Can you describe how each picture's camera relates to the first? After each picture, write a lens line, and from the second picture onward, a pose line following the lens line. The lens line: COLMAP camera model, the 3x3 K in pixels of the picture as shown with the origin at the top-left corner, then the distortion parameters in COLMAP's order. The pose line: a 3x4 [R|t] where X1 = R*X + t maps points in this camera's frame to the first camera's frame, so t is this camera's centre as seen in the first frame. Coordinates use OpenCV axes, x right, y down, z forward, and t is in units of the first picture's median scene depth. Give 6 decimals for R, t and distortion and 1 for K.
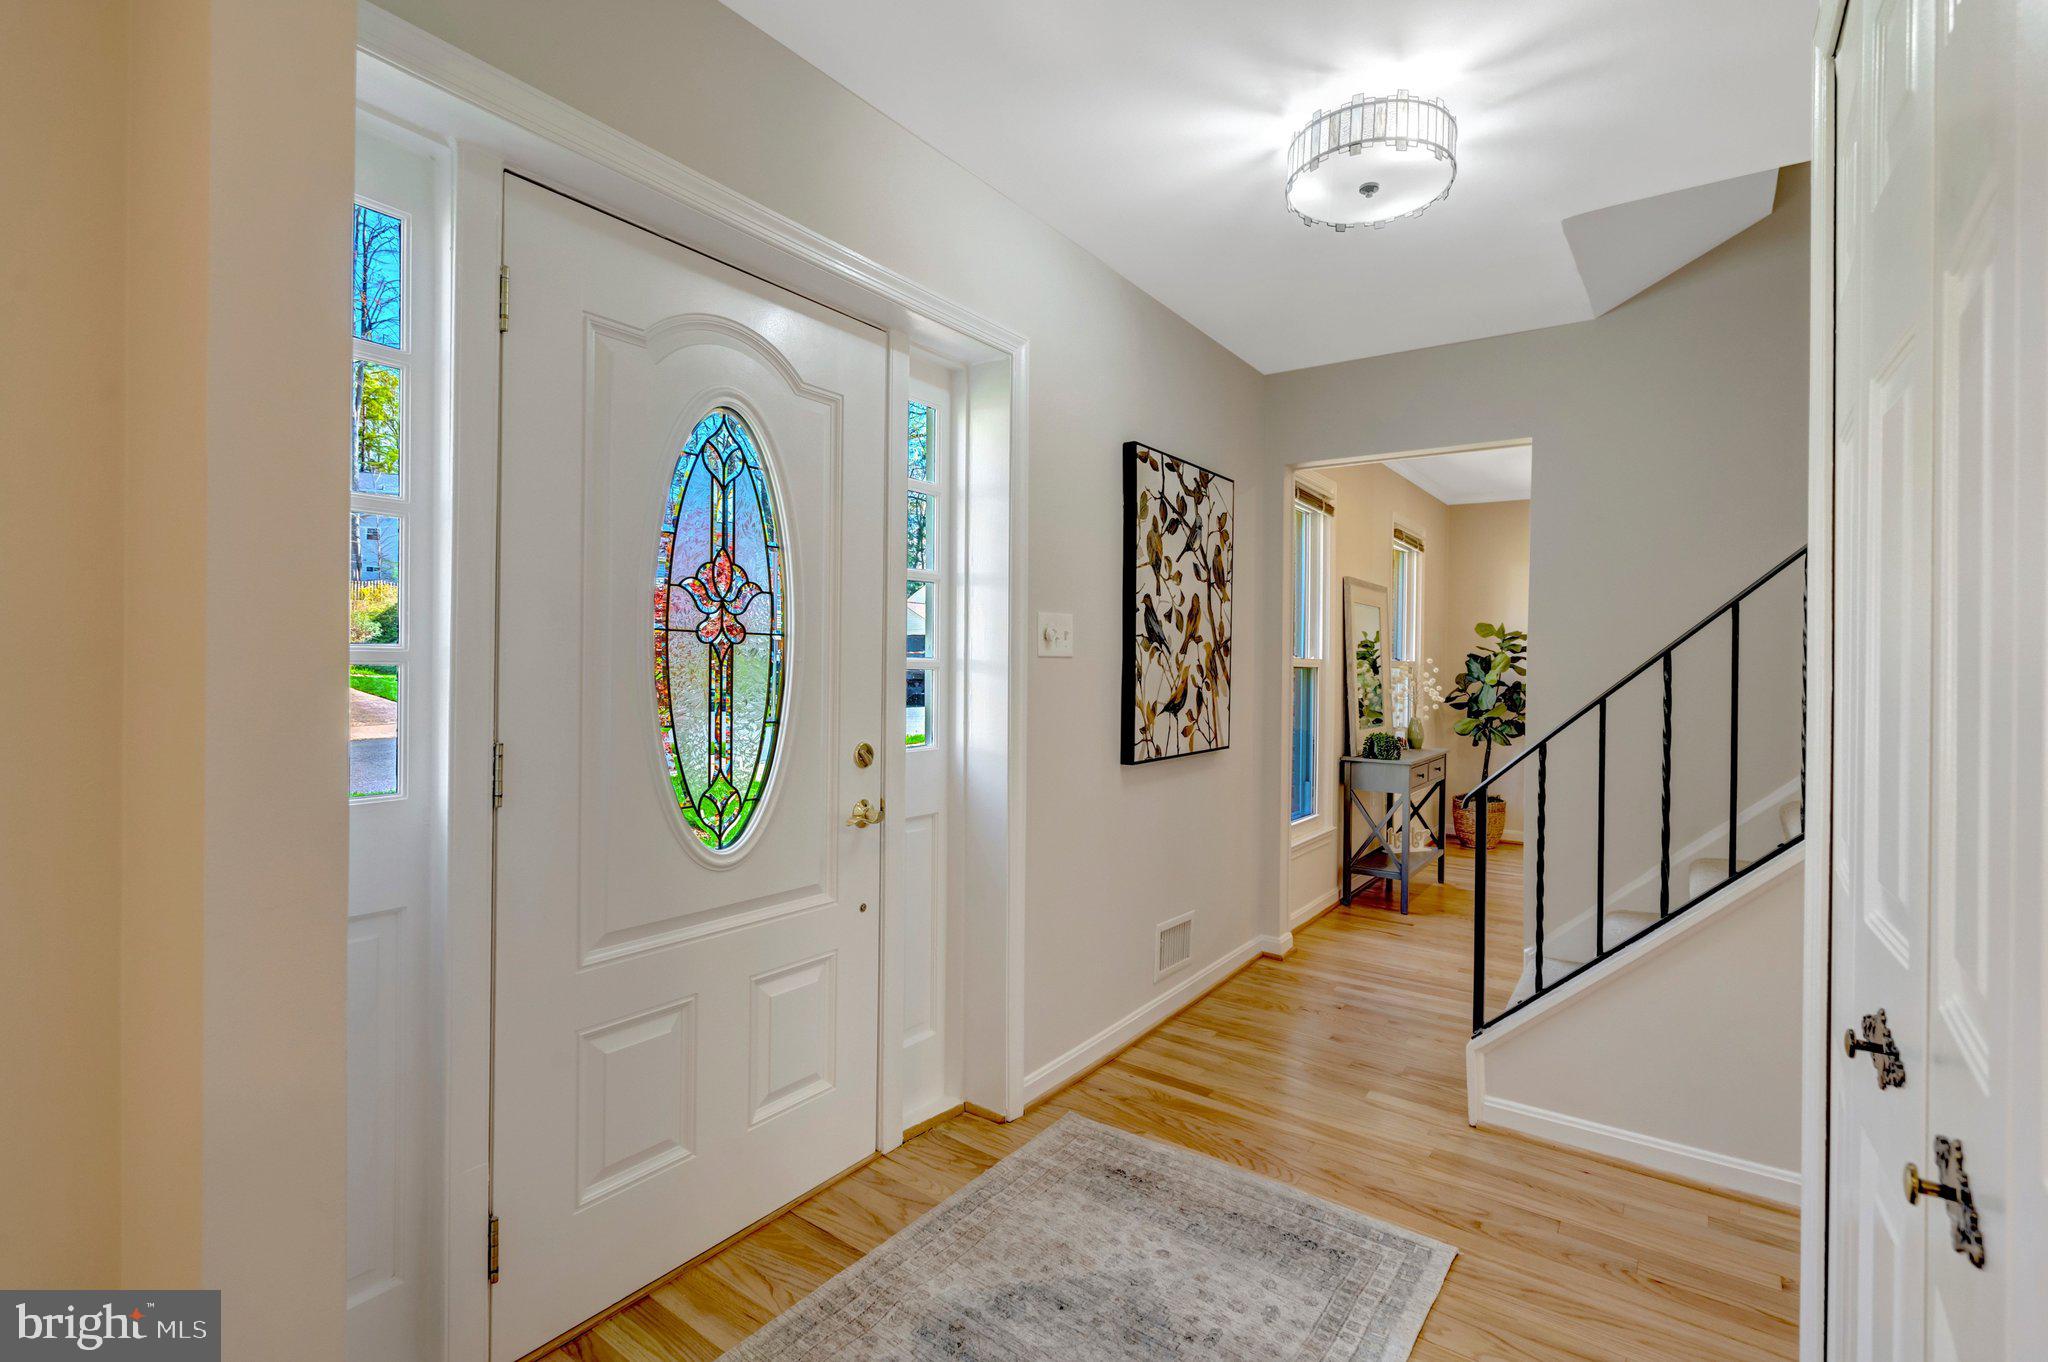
lens RADIAL K [[937.0, 0, 1022.3], [0, 937.0, 671.9], [0, 0, 1]] dist [0.005455, -0.001222]
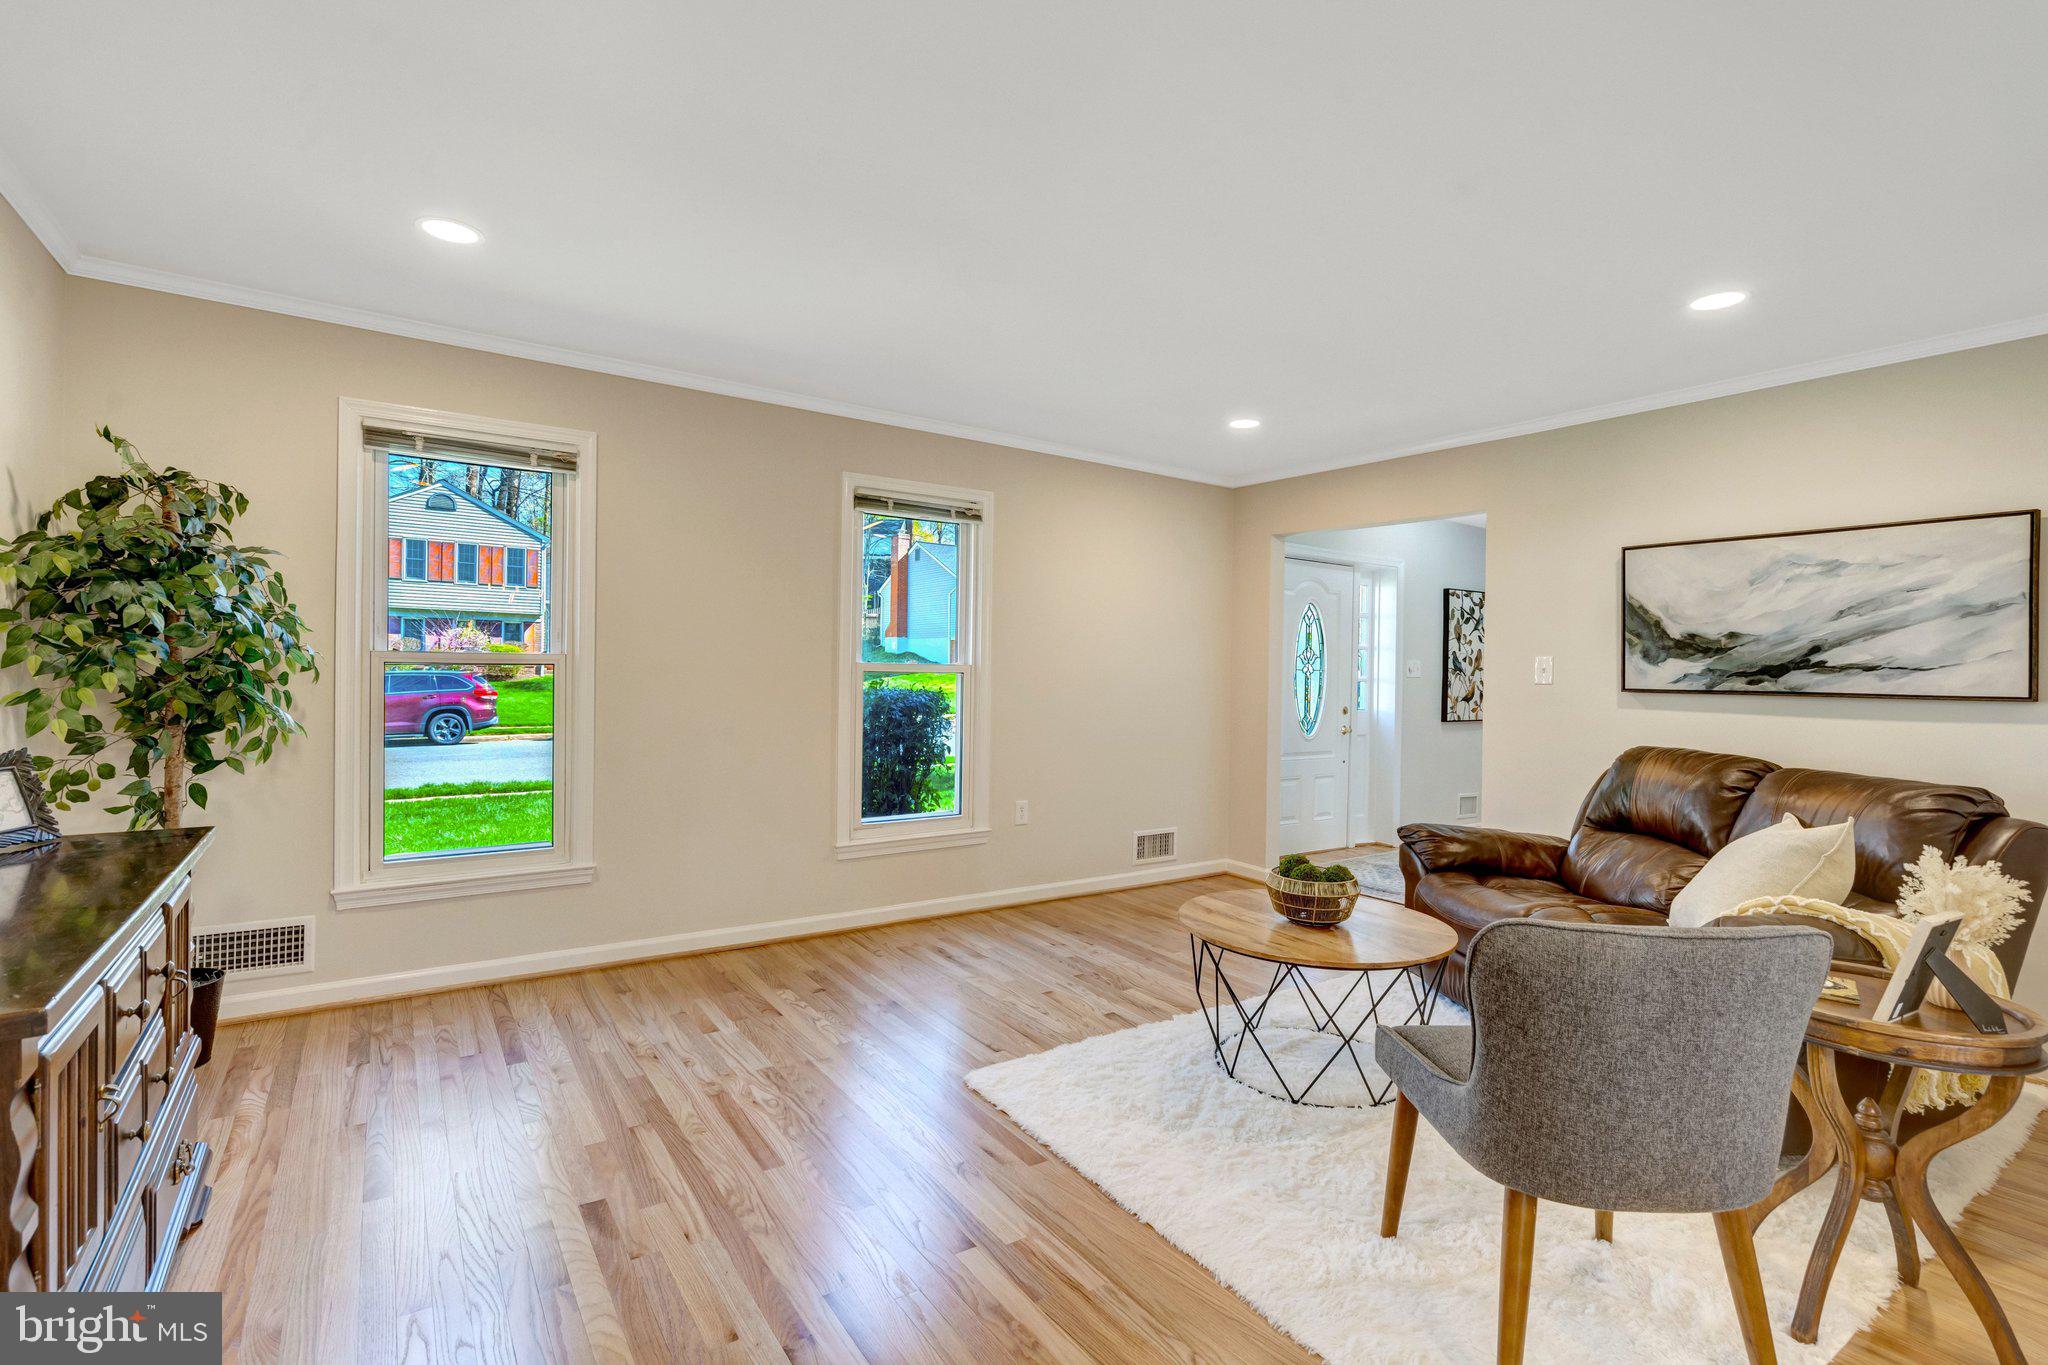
lens RADIAL K [[937.0, 0, 1022.3], [0, 937.0, 684.6], [0, 0, 1]] dist [0.005455, -0.001222]
pose [[0.944700, 0.009881, -0.327787, -0.119684], [-0.009112, 0.999951, 0.003882, 0.003276], [0.327810, -0.000681, 0.944744, -1.588852]]
